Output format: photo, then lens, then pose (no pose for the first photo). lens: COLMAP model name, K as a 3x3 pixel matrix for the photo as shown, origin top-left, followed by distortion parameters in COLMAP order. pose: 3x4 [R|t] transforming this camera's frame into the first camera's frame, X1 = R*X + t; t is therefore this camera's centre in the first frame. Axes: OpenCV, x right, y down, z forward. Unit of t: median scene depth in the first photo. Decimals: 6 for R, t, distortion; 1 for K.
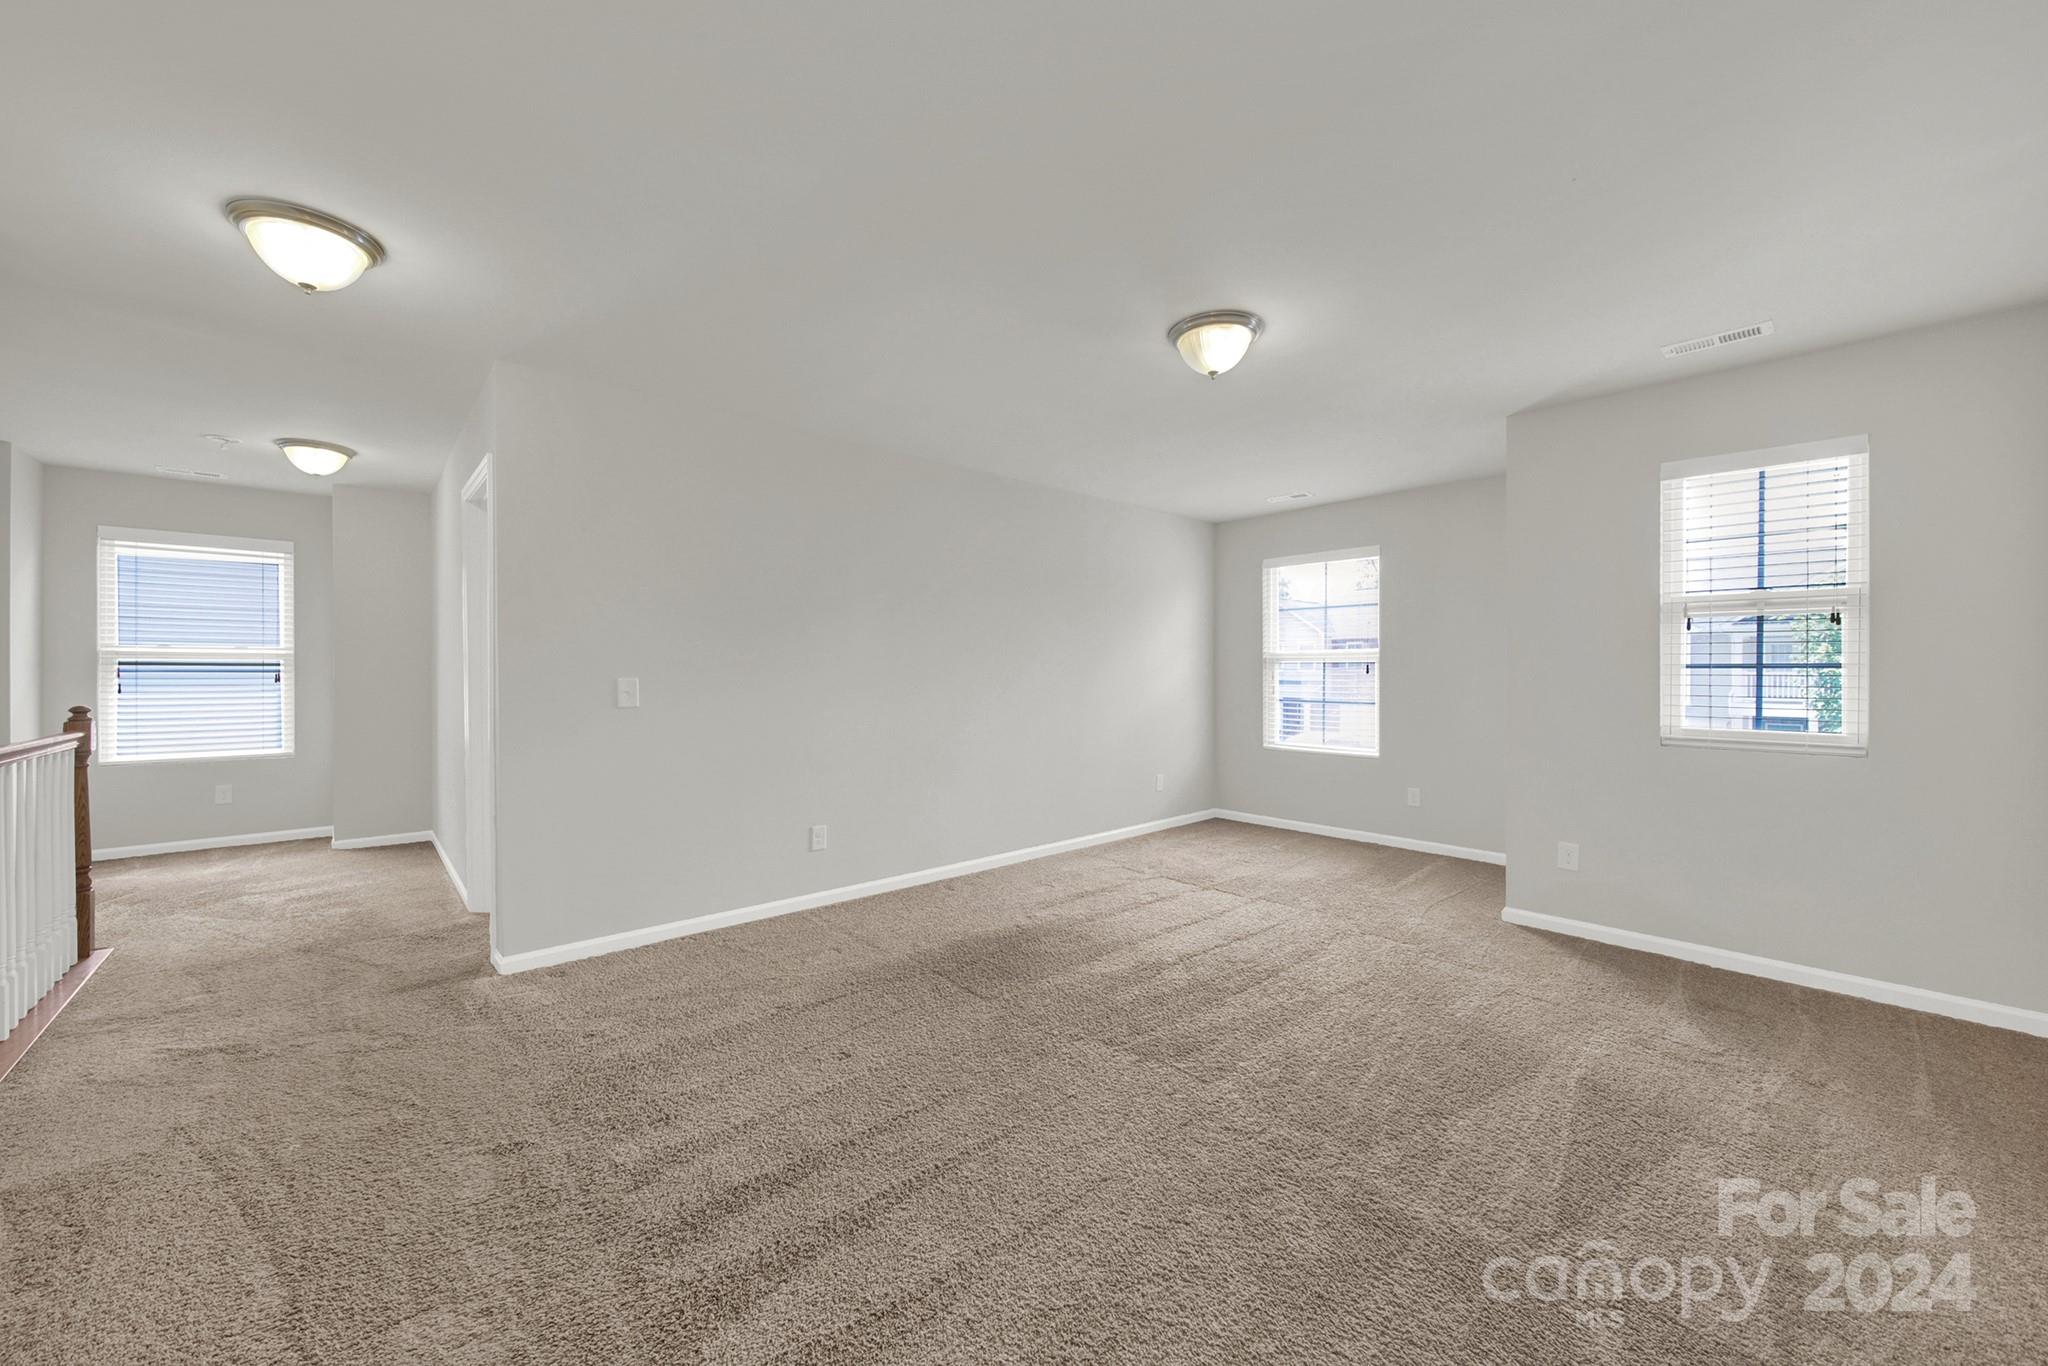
lens RADIAL K [[756.3, 0, 1026.2], [0, 756.3, 676.6], [0, 0, 1]] dist [-0.002370, -0.000546]
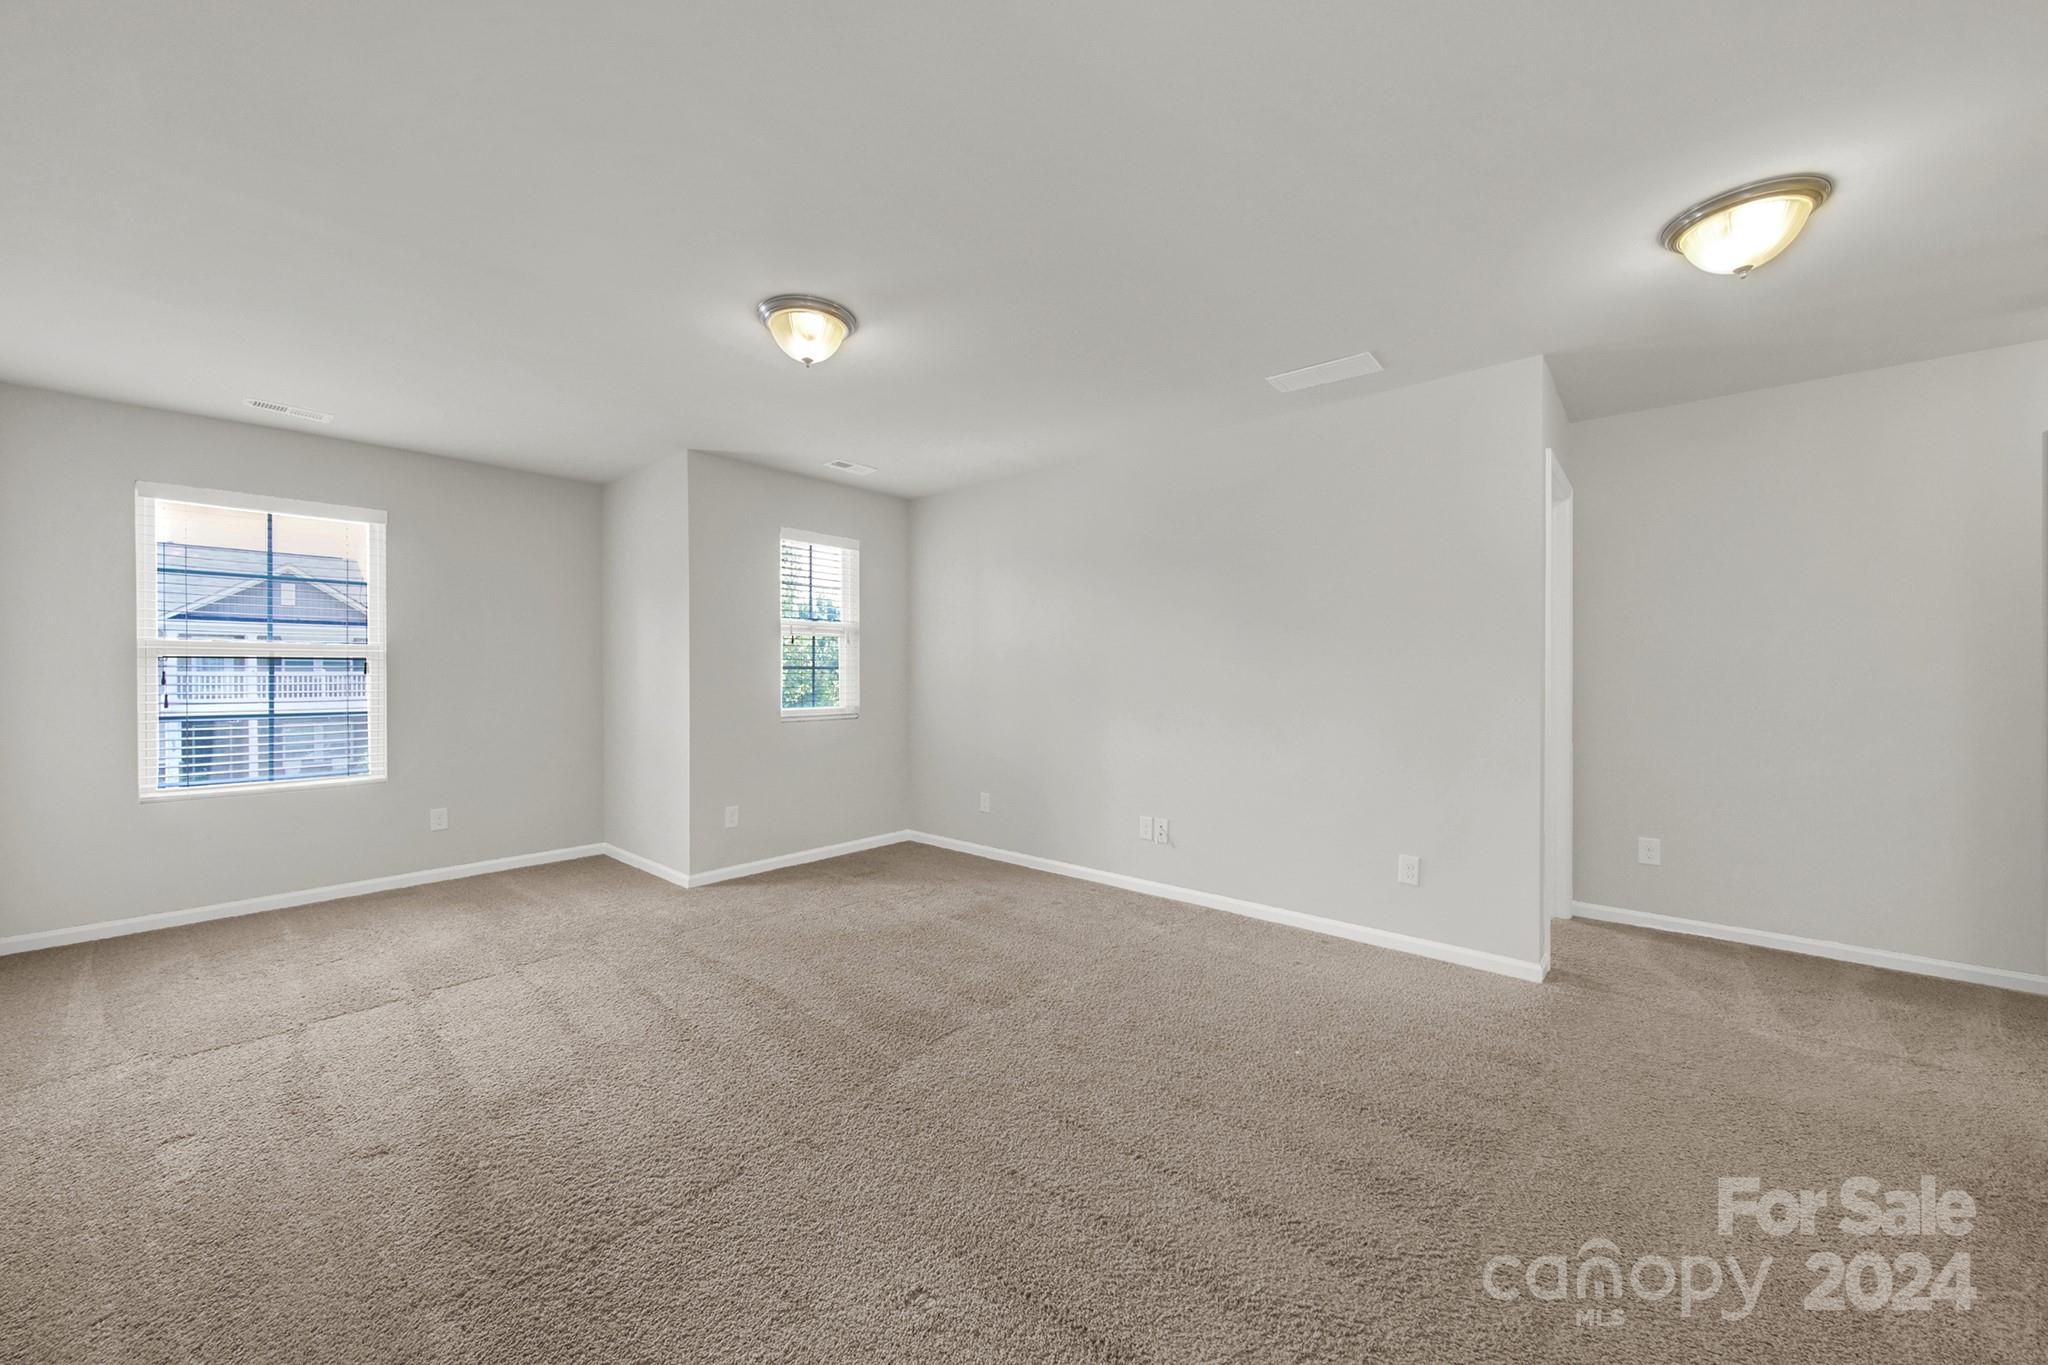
lens RADIAL K [[756.3, 0, 1026.2], [0, 756.3, 676.1], [0, 0, 1]] dist [-0.002370, -0.000546]
pose [[-0.129591, -0.006467, 0.991546, -0.172483], [0.004651, 0.999964, 0.007129, -0.001596], [-0.991557, 0.005535, -0.129556, 0.194924]]
